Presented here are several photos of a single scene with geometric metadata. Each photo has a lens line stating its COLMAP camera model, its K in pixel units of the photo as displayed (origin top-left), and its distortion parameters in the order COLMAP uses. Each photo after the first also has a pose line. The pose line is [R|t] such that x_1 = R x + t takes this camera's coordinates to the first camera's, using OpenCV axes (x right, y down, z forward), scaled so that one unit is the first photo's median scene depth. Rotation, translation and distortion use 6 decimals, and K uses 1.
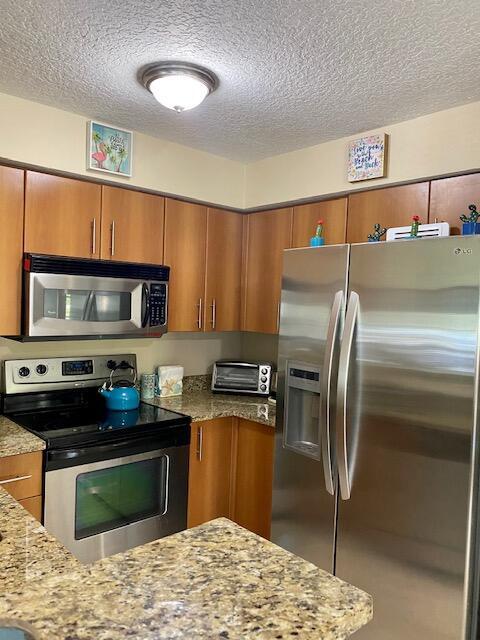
lens RADIAL K [[487.9, 0, 242.5], [0, 487.9, 319.8], [0, 0, 1]] dist [0.019609, -0.033488]
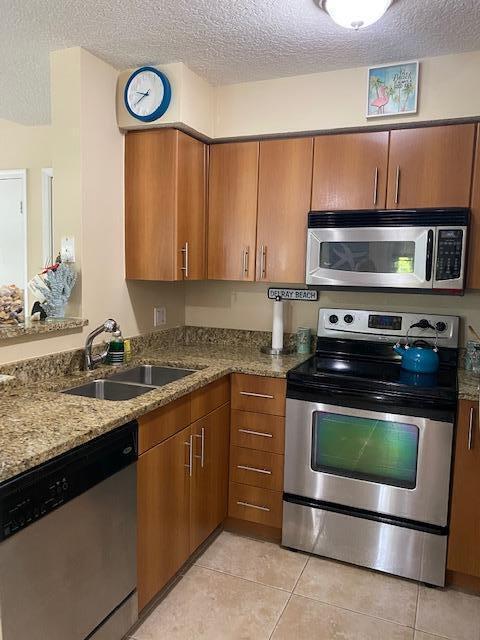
lens RADIAL K [[487.9, 0, 243.0], [0, 487.9, 317.6], [0, 0, 1]] dist [0.019609, -0.033488]
pose [[0.404029, 0.069865, -0.912074, 0.480037], [-0.040499, 0.997468, 0.058466, 0.044051], [0.913849, 0.013316, 0.405836, 0.342606]]
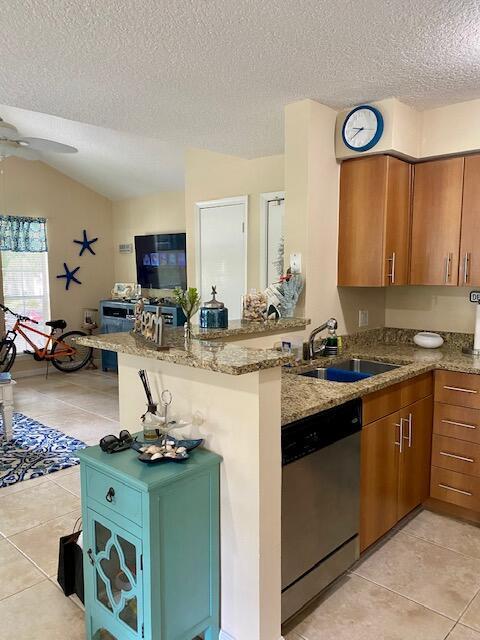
lens RADIAL K [[487.9, 0, 238.6], [0, 487.9, 324.4], [0, 0, 1]] dist [0.019609, -0.033488]
pose [[0.054322, 0.075585, -0.995659, 0.623946], [-0.030575, 0.996789, 0.074003, 0.046619], [0.998055, 0.026422, 0.056458, 0.231403]]
